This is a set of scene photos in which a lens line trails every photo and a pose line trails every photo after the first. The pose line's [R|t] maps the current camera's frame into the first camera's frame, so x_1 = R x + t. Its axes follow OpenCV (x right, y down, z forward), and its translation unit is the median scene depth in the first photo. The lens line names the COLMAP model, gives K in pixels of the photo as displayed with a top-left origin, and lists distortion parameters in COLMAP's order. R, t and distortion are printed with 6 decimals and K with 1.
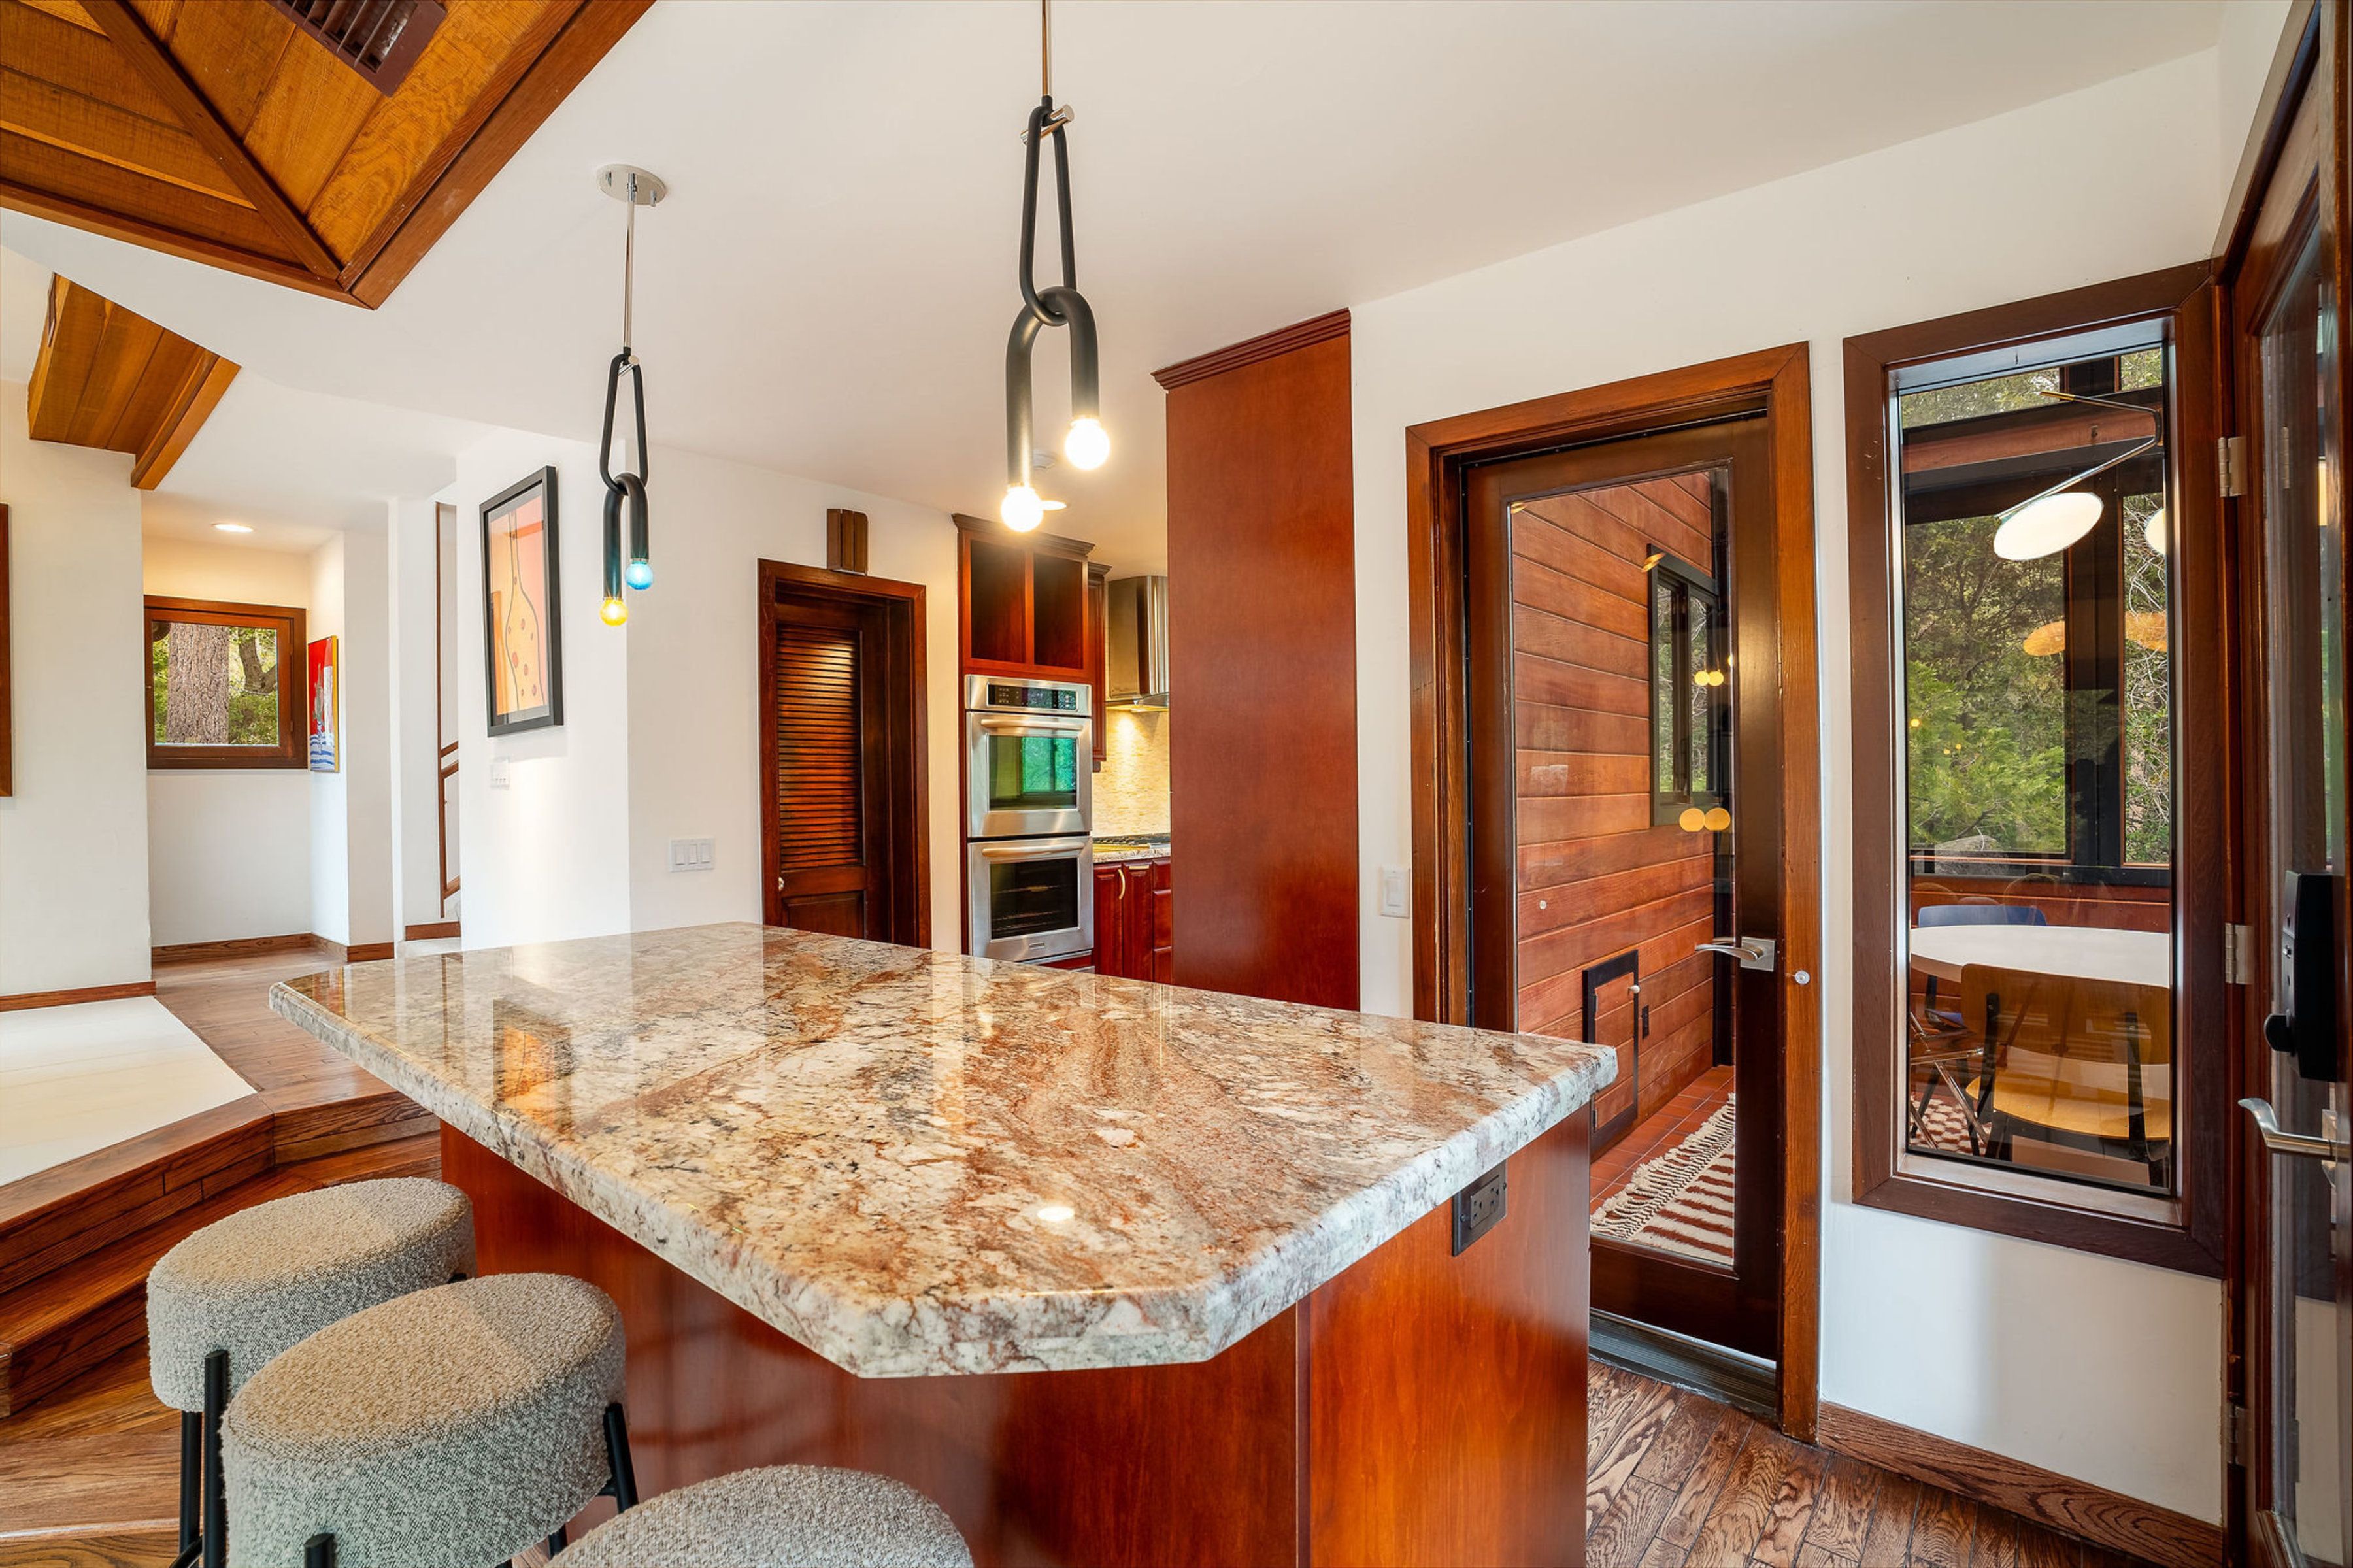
lens RADIAL K [[1095.5, 0, 1172.0], [0, 1095.5, 789.9], [0, 0, 1]] dist [-0.066634, 0.022878]
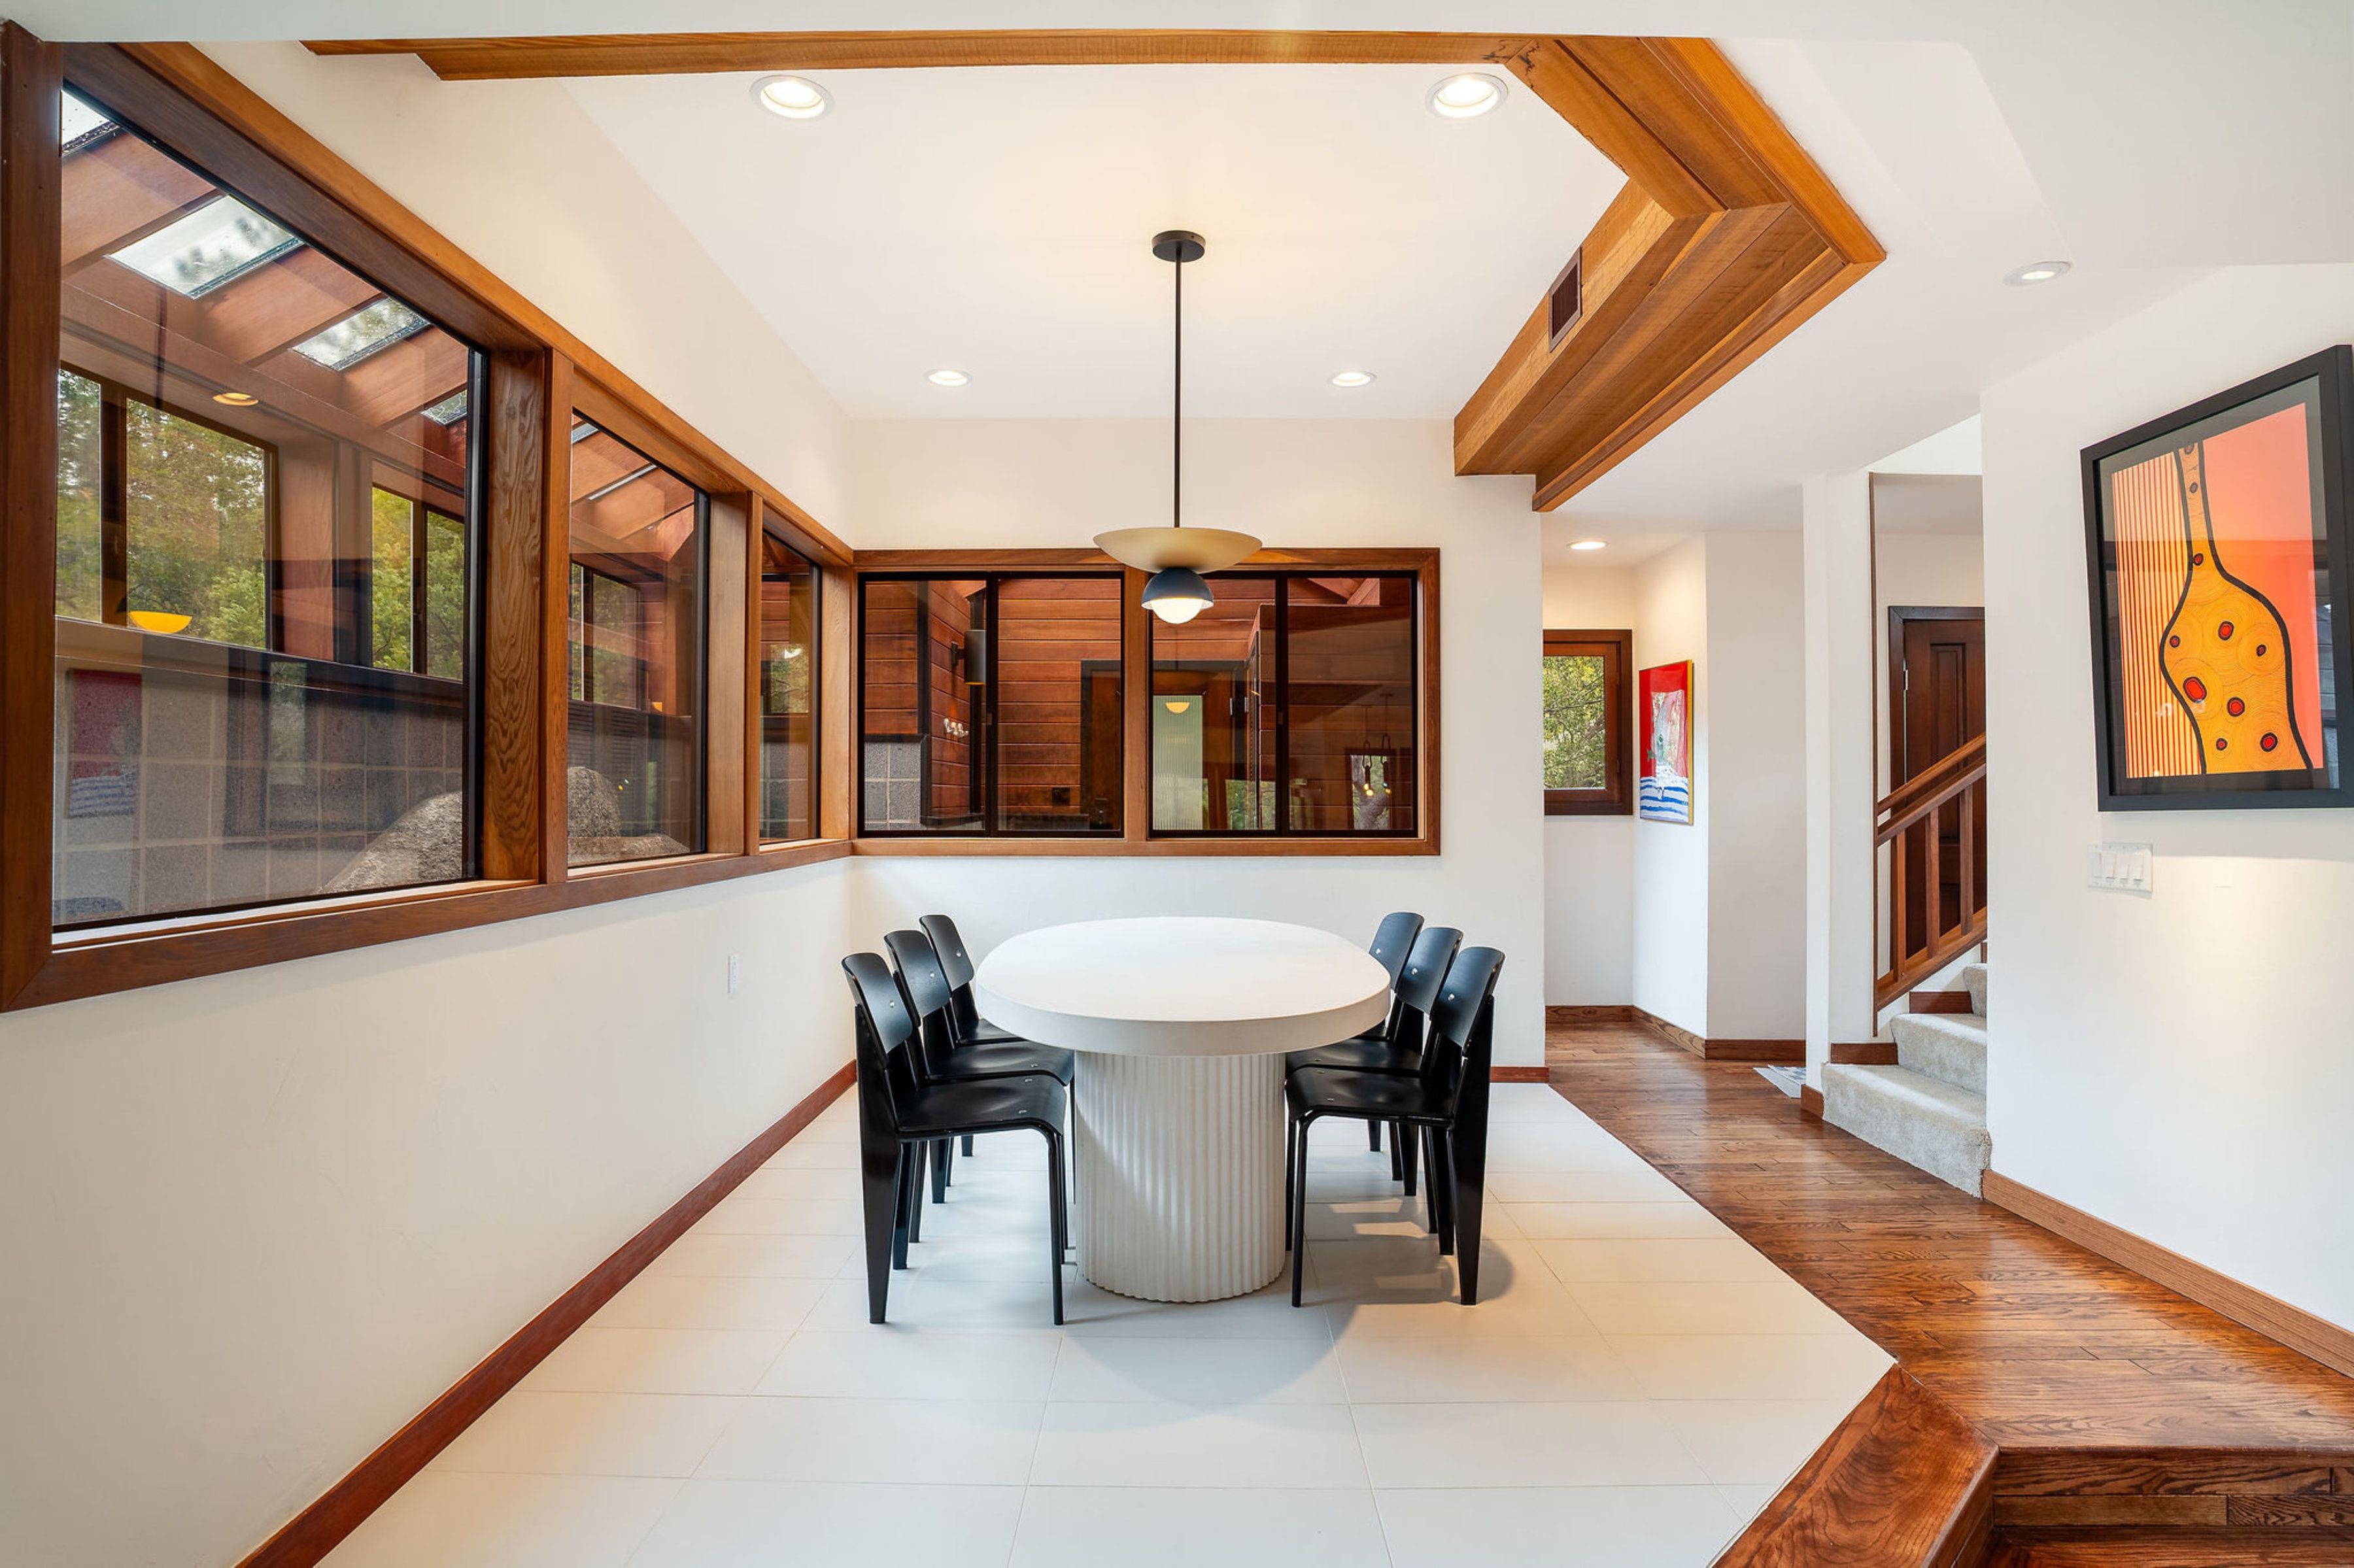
lens RADIAL K [[1227.3, 0, 1167.6], [0, 1227.3, 783.6], [0, 0, 1]] dist [-0.054368, 0.025523]
pose [[0.637968, 0.008009, -0.770021, -0.468553], [-0.015102, 0.999884, -0.002113, -0.059985], [0.769915, 0.012977, 0.638015, 0.115796]]
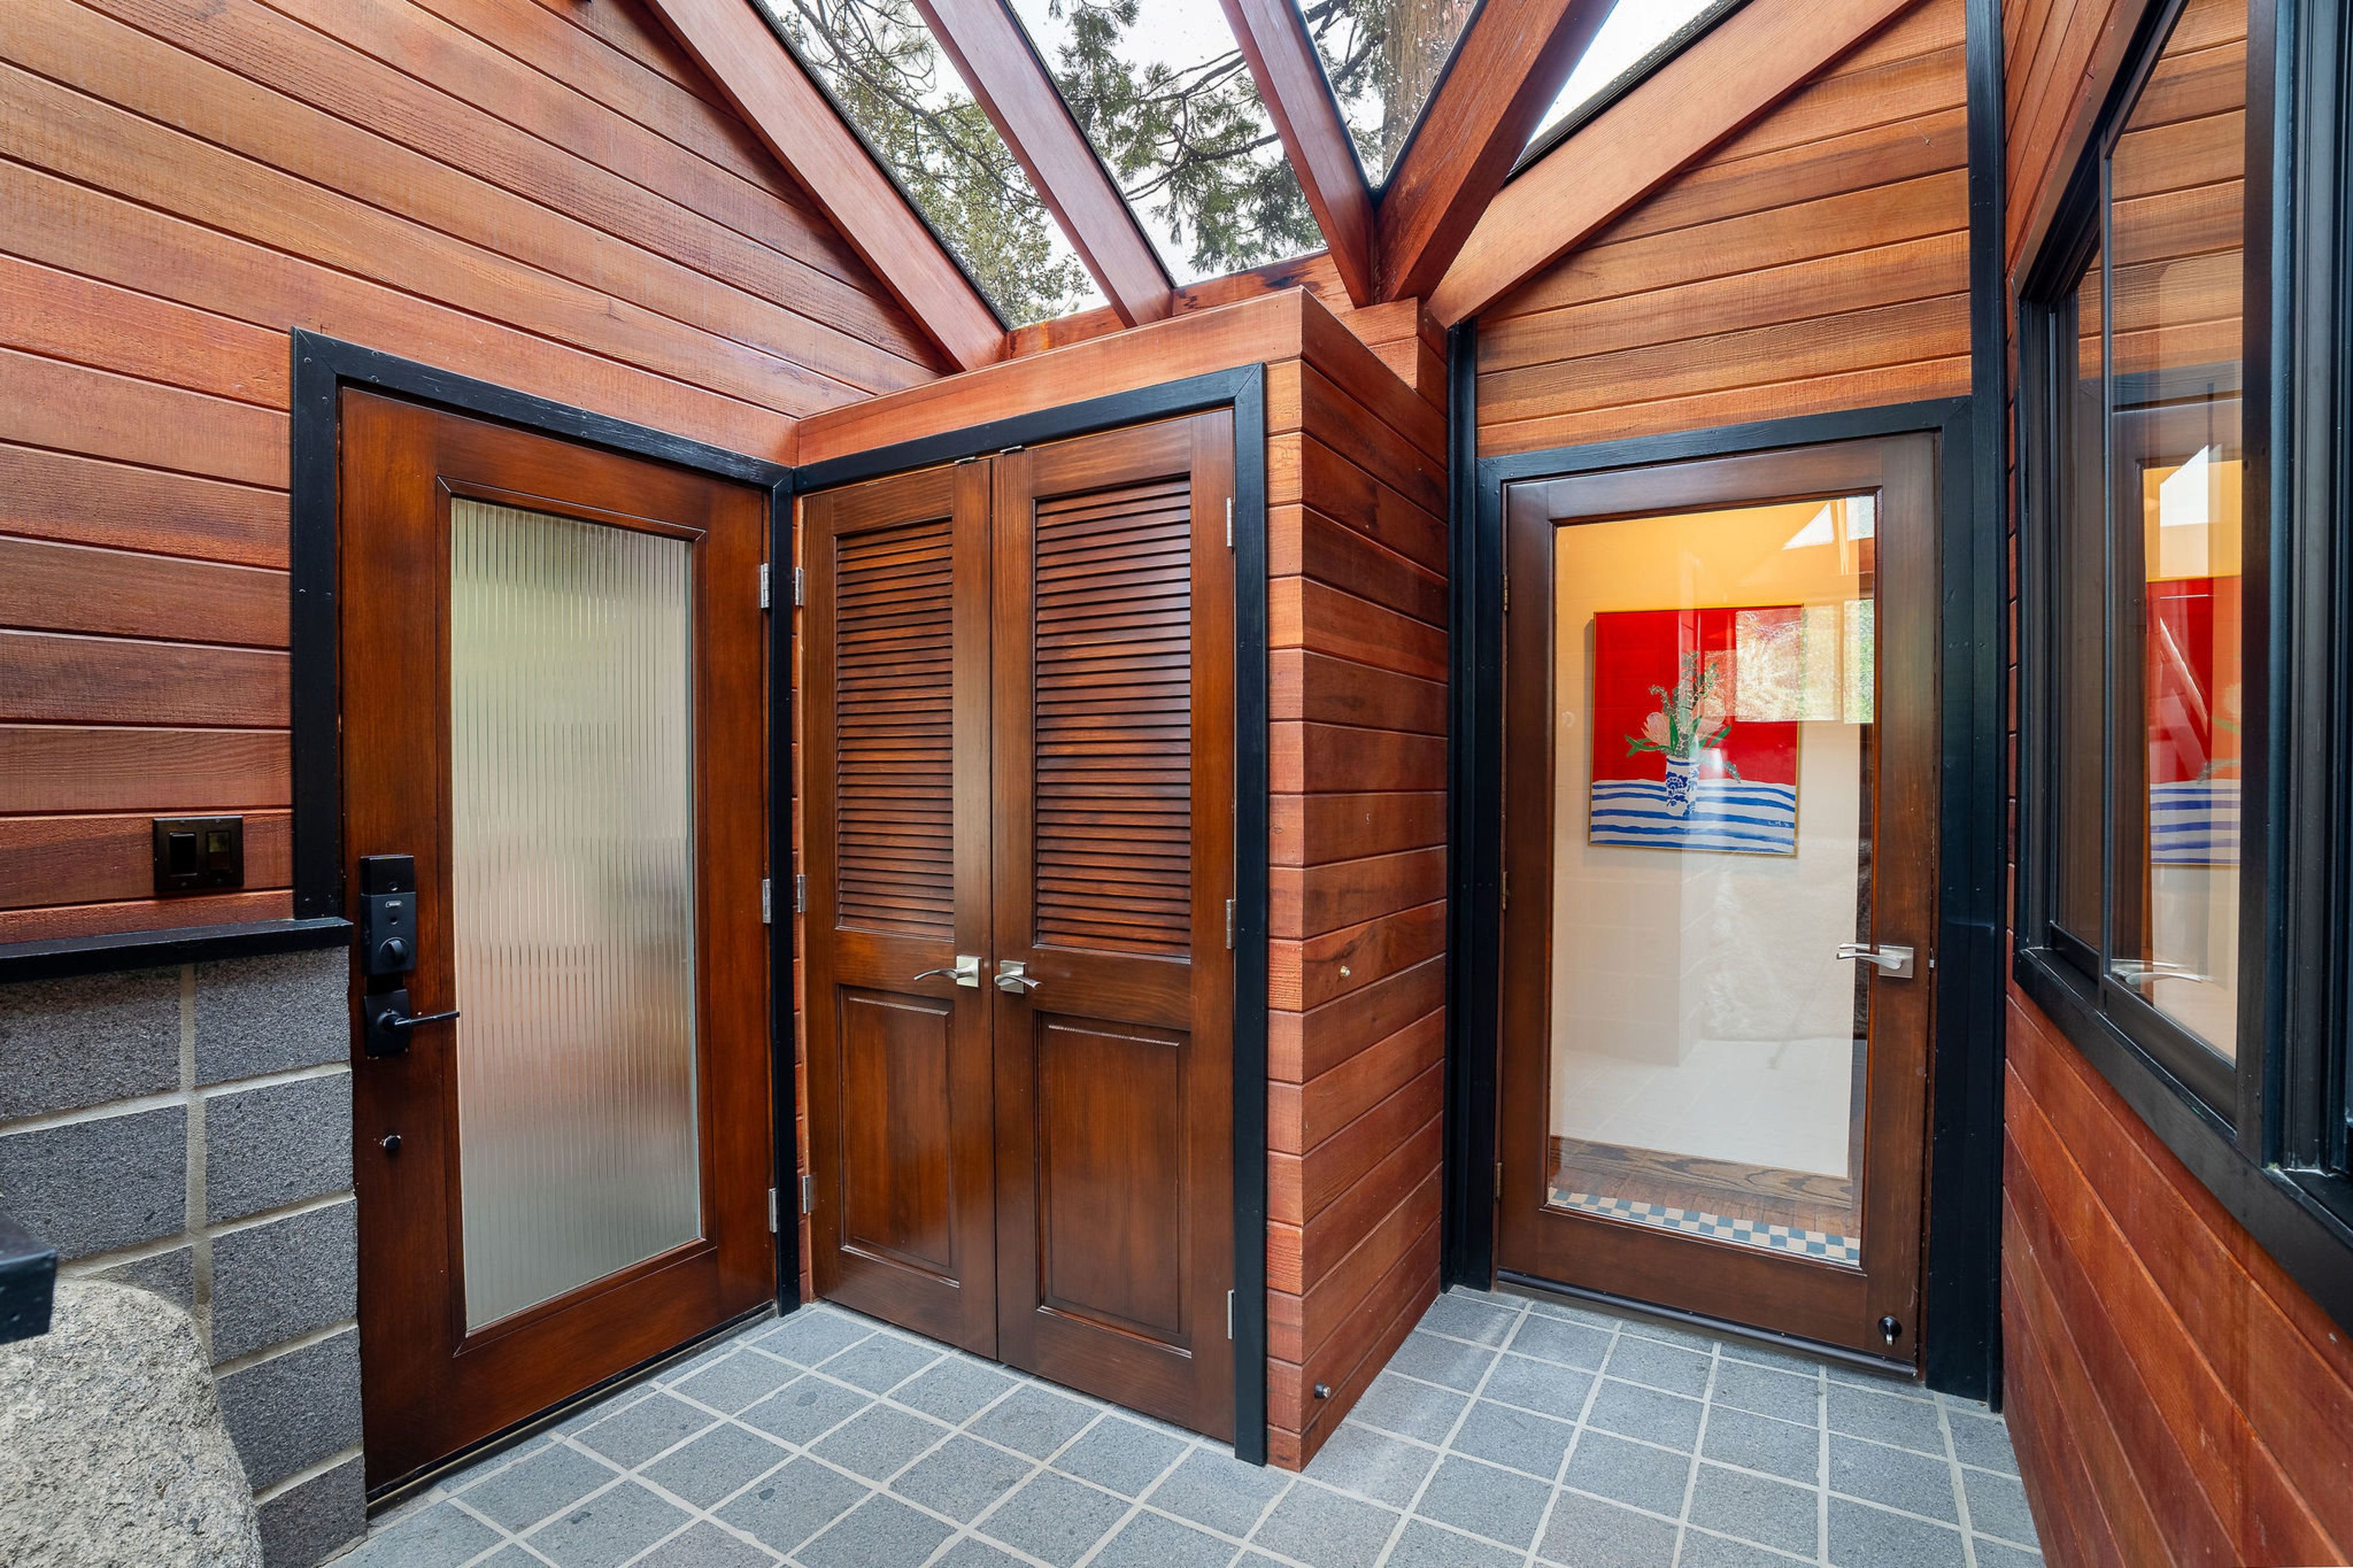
lens RADIAL K [[1095.5, 0, 1172.0], [0, 1095.5, 789.9], [0, 0, 1]] dist [-0.066634, 0.022878]
pose [[0.986010, 0.008814, 0.166456, -1.764174], [-0.009965, 0.999932, 0.006079, -0.072816], [-0.166391, -0.007652, 0.986030, 0.769631]]
